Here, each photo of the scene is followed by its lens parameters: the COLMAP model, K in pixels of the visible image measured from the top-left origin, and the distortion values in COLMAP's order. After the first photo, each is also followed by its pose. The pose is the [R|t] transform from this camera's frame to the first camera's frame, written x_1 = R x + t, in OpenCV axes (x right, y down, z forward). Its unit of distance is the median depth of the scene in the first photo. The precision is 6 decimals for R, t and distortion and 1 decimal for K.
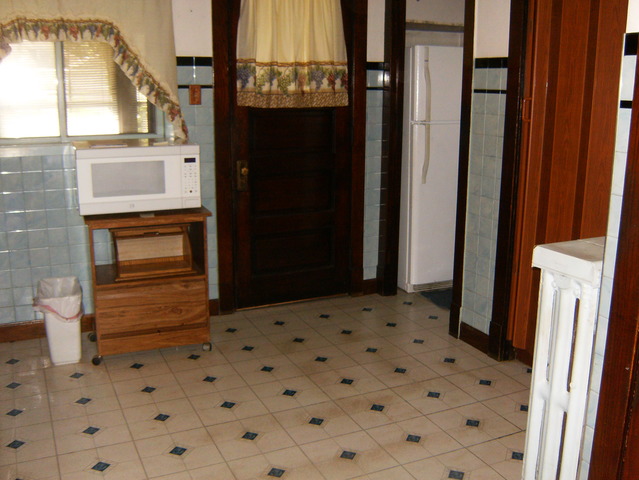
lens RADIAL K [[681.7, 0, 319.5], [0, 681.7, 240.0], [0, 0, 1]] dist [-0.155305, 0.123740]
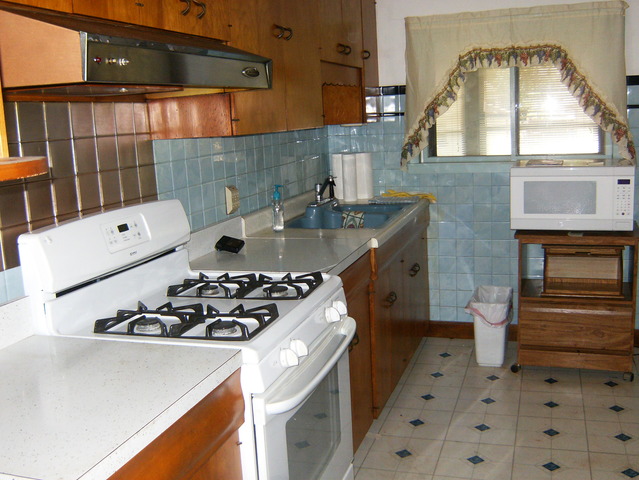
lens RADIAL K [[681.7, 0, 319.5], [0, 681.7, 240.0], [0, 0, 1]] dist [-0.155305, 0.123740]
pose [[0.727140, 0.080603, -0.681741, 0.144068], [-0.101022, 0.994835, 0.009870, 0.000516], [0.679016, 0.061694, 0.731527, 0.007268]]
